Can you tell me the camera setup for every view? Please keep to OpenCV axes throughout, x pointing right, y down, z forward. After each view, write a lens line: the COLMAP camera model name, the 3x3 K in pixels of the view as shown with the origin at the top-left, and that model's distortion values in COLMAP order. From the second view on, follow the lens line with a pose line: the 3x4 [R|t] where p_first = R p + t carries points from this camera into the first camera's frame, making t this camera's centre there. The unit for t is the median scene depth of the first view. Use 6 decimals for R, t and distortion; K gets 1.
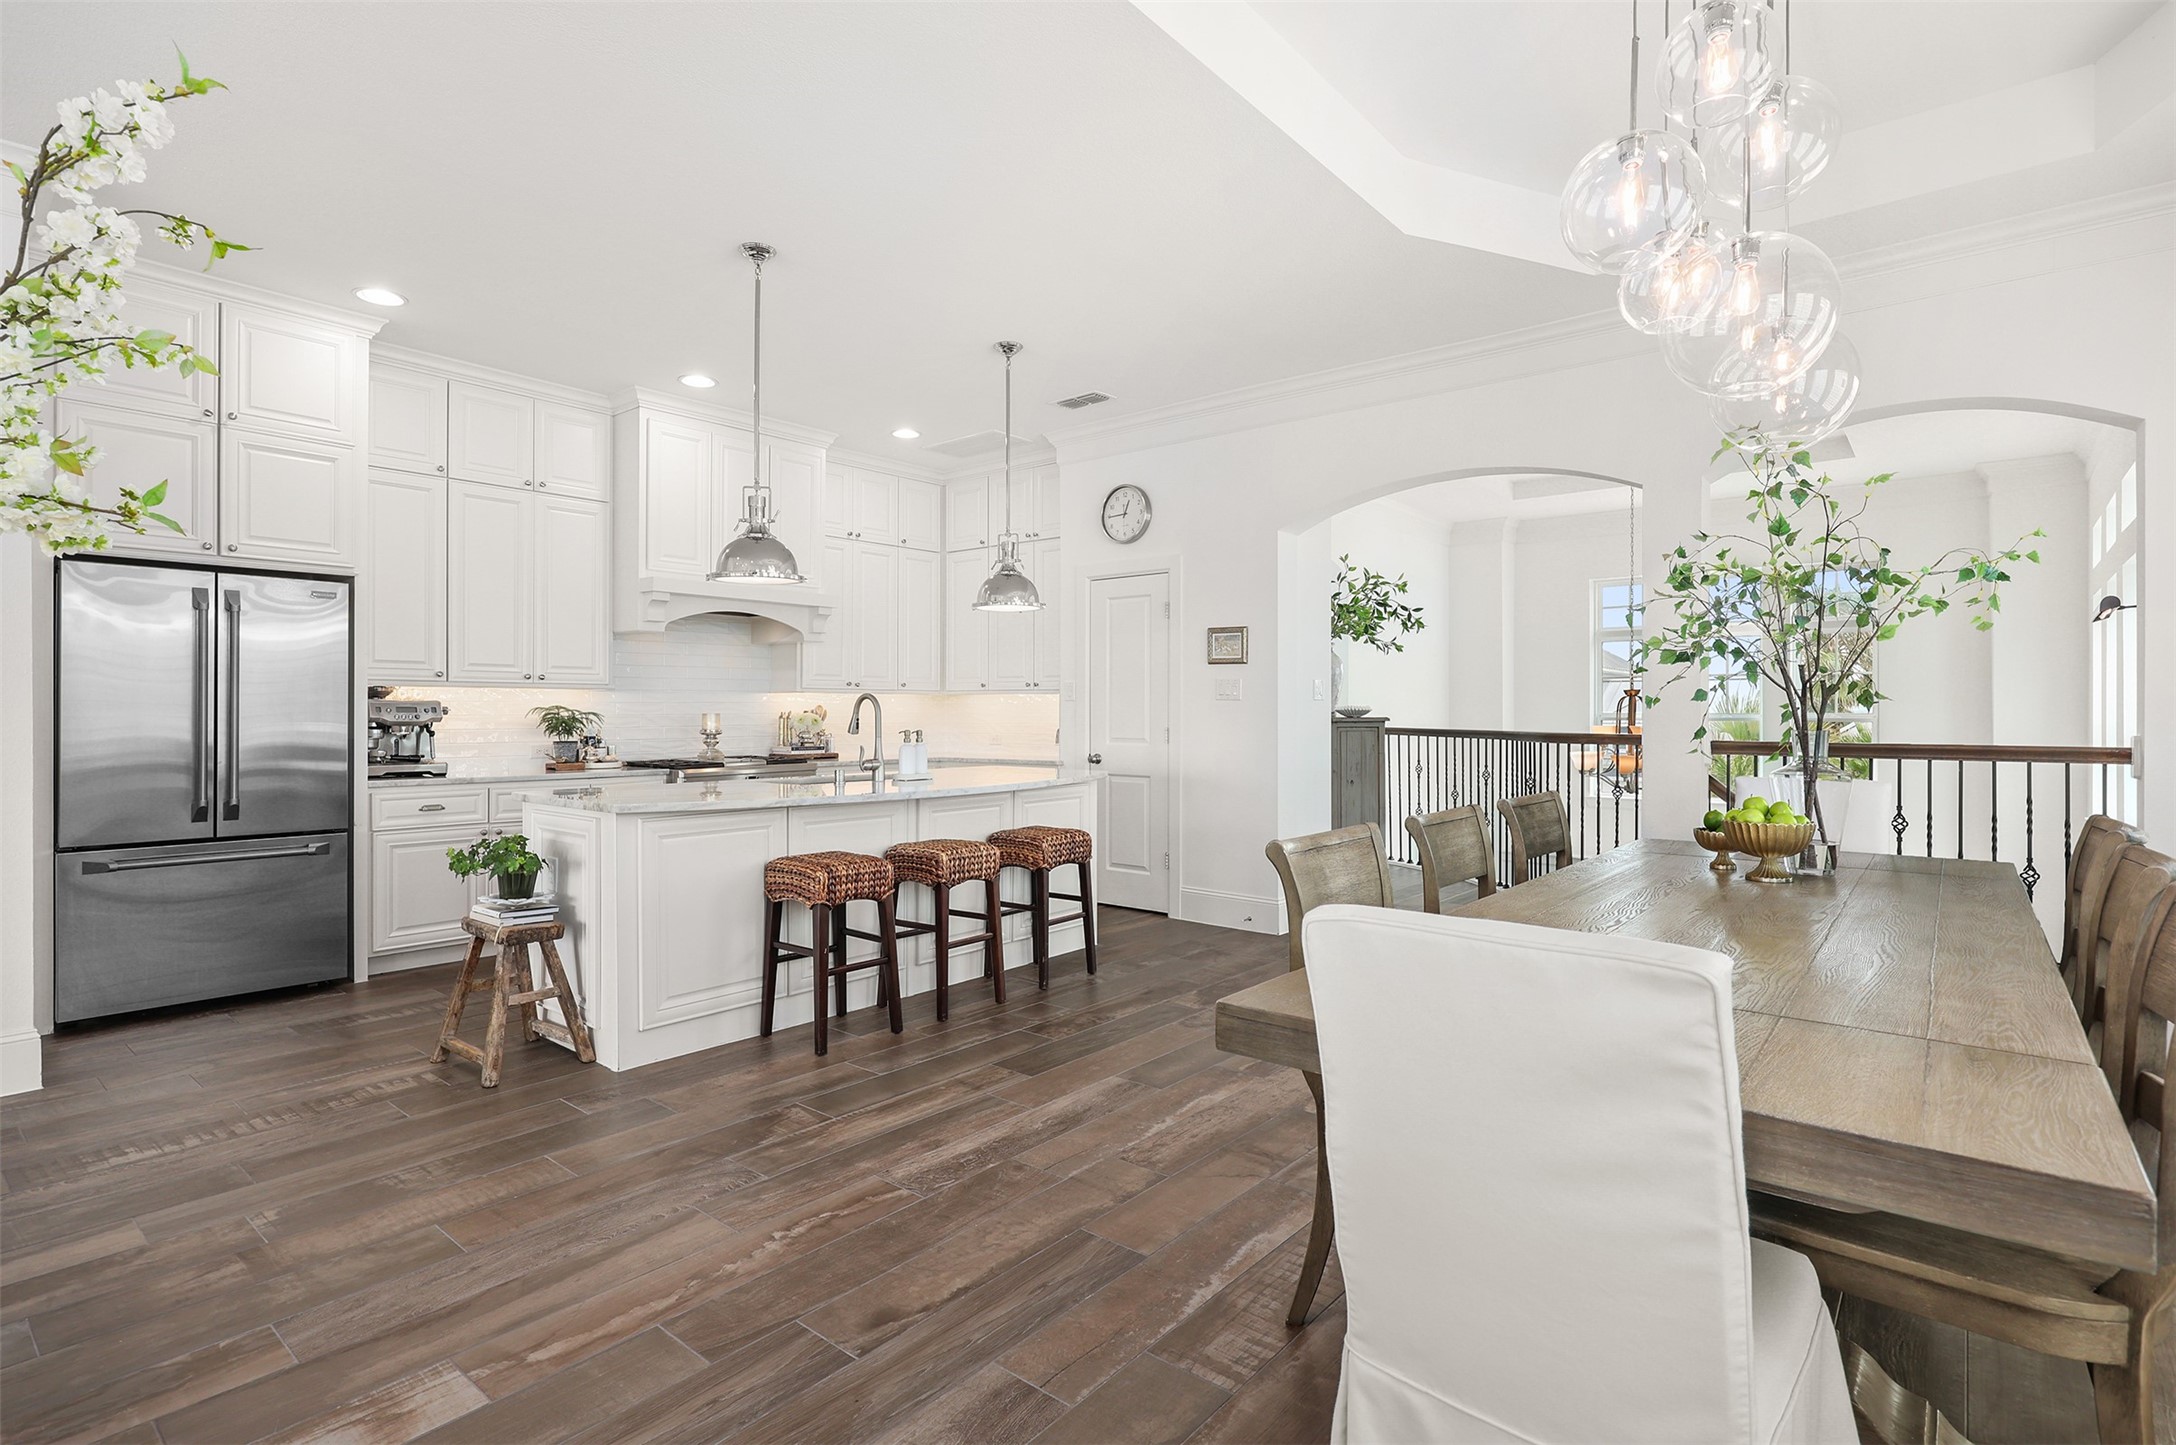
lens RADIAL K [[1042.7, 0, 1085.8], [0, 1042.7, 725.5], [0, 0, 1]] dist [0.002305, 0.000246]
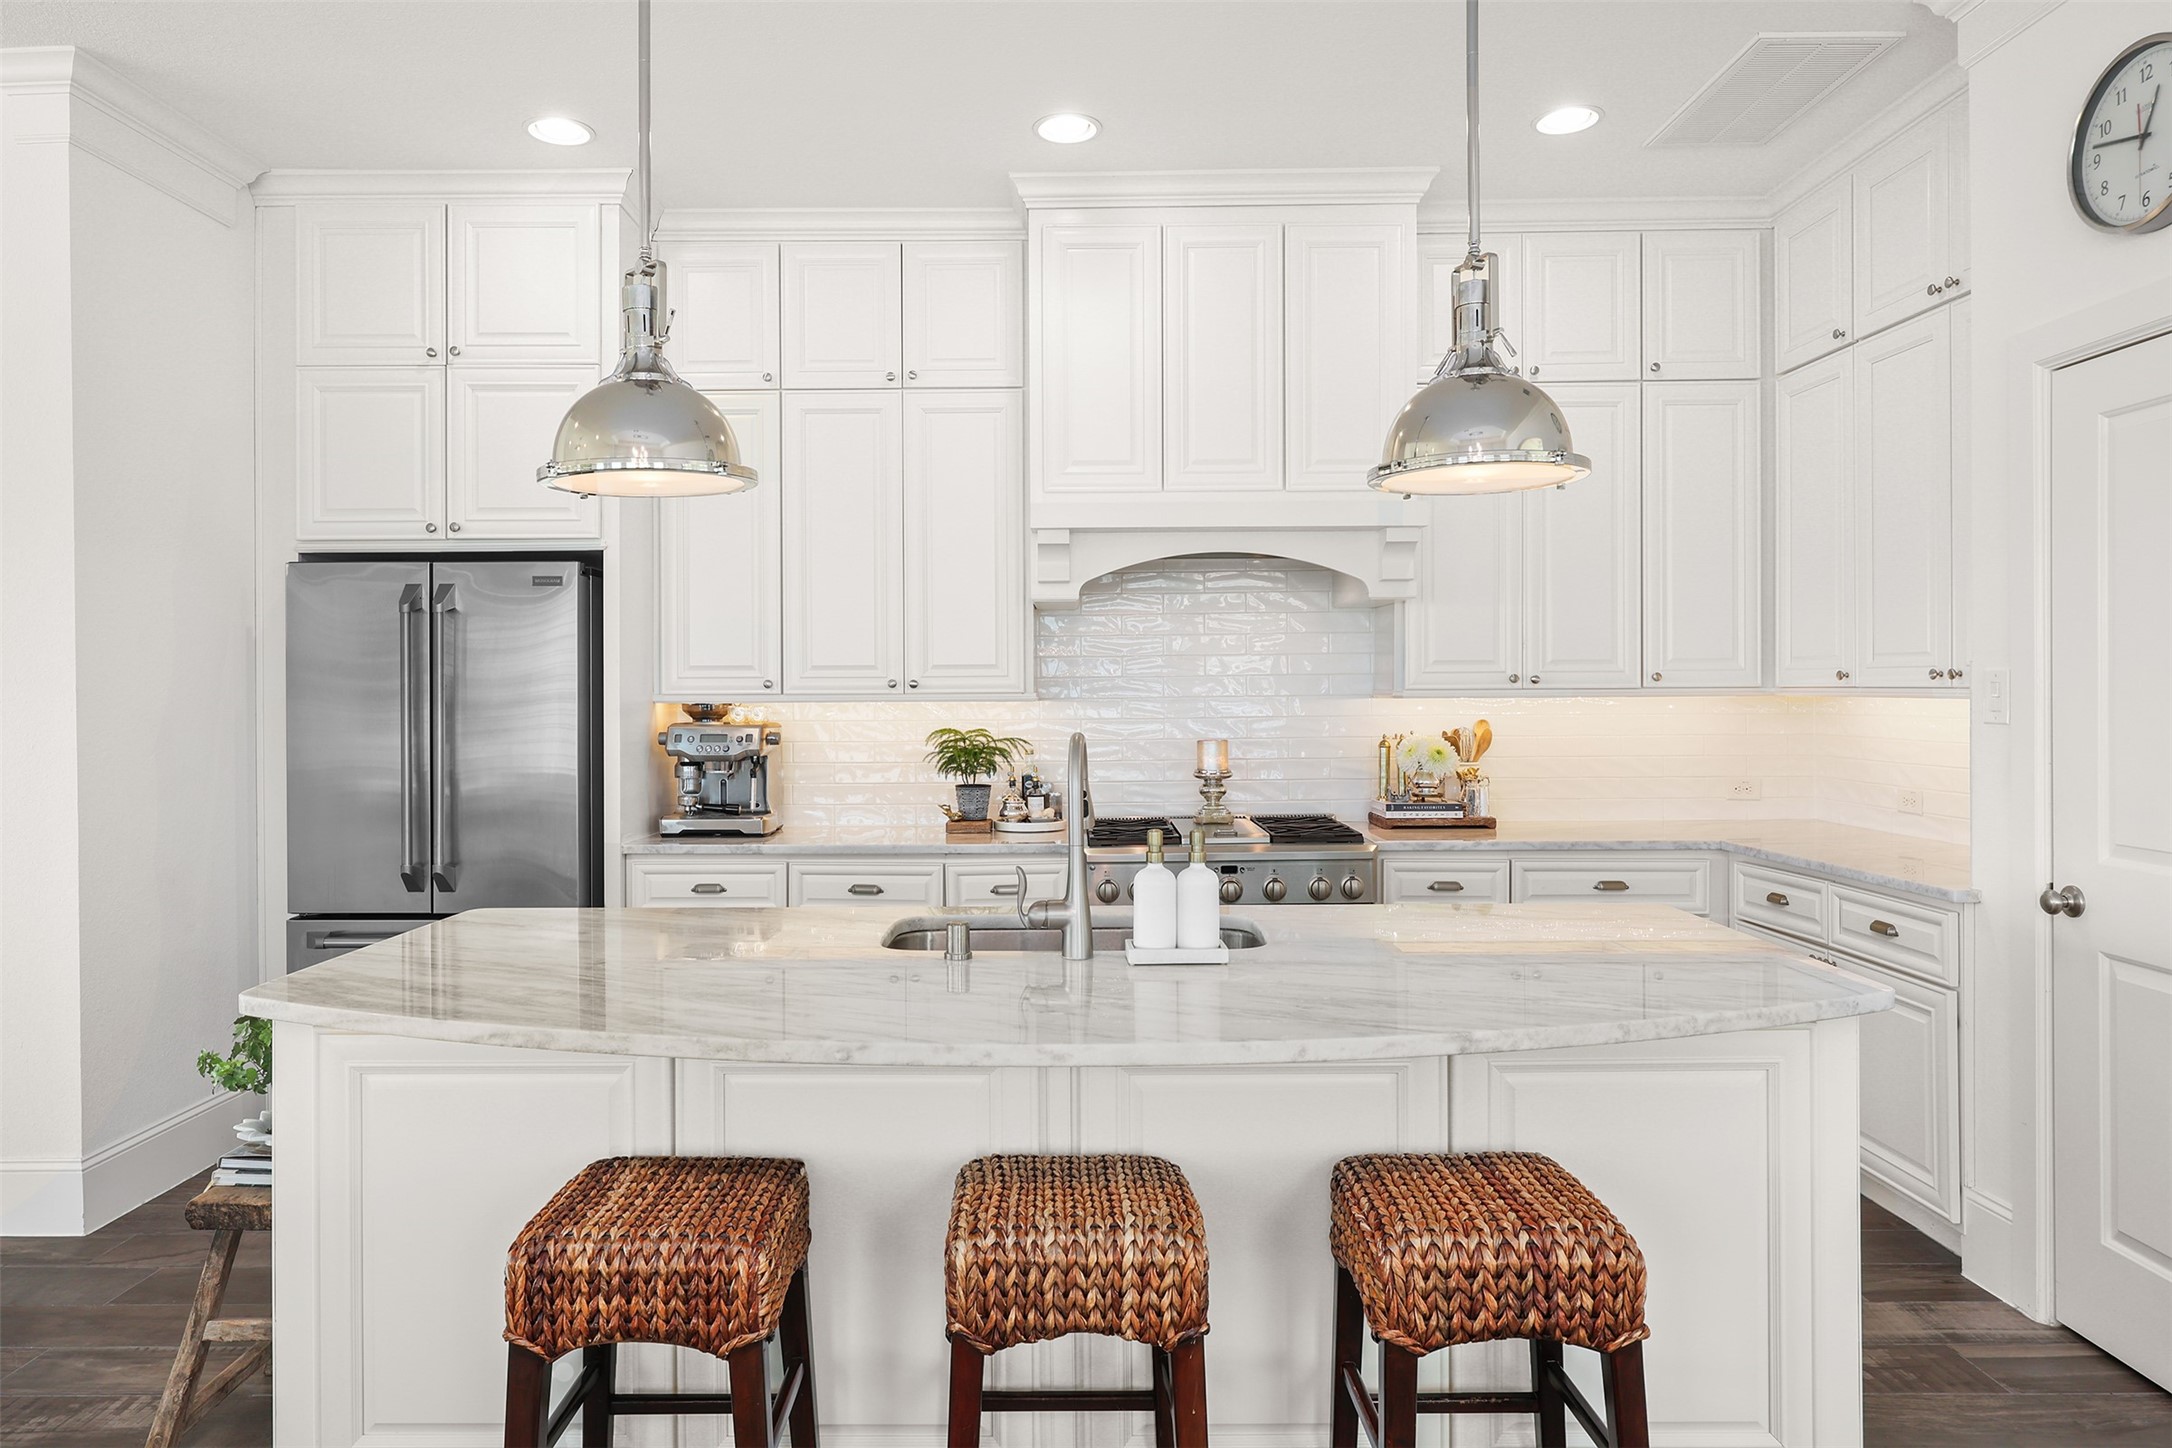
lens RADIAL K [[1335.7, 0, 1084.5], [0, 1335.7, 700.7], [0, 0, 1]] dist [0.001754, -0.000228]
pose [[0.641873, 0.000991, -0.766810, 0.153420], [-0.003680, 0.999992, -0.001788, -0.034153], [0.766802, 0.003969, 0.641871, 0.546281]]
